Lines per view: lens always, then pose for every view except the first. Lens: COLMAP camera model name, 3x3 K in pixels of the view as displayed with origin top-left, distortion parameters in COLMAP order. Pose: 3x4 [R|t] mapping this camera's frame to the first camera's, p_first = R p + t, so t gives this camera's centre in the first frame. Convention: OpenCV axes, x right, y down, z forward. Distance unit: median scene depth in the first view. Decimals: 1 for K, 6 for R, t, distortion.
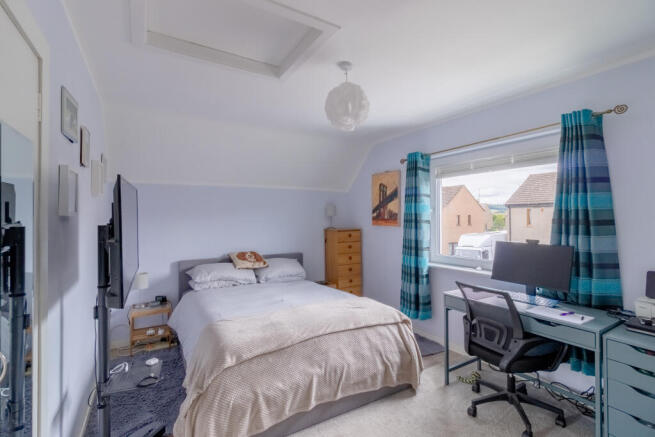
lens RADIAL K [[305.3, 0, 323.9], [0, 305.3, 211.1], [0, 0, 1]] dist [-0.004620, -0.001266]
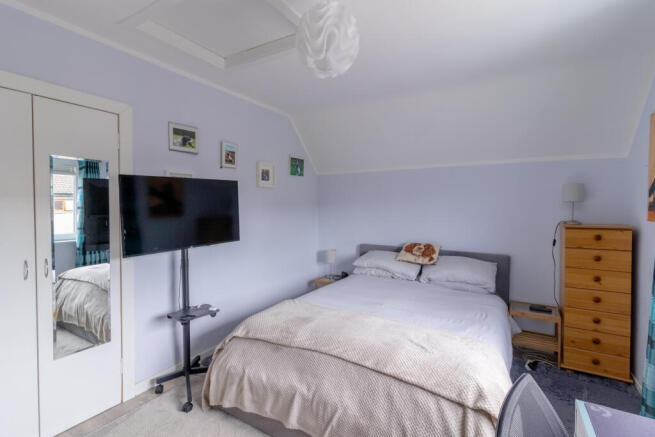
lens RADIAL K [[305.3, 0, 323.9], [0, 305.3, 211.1], [0, 0, 1]] dist [-0.004620, -0.001266]
pose [[0.465090, 0.025143, -0.884906, 0.584256], [0.012263, 0.999318, 0.034839, 0.014183], [0.885178, -0.027055, 0.464465, 0.560084]]
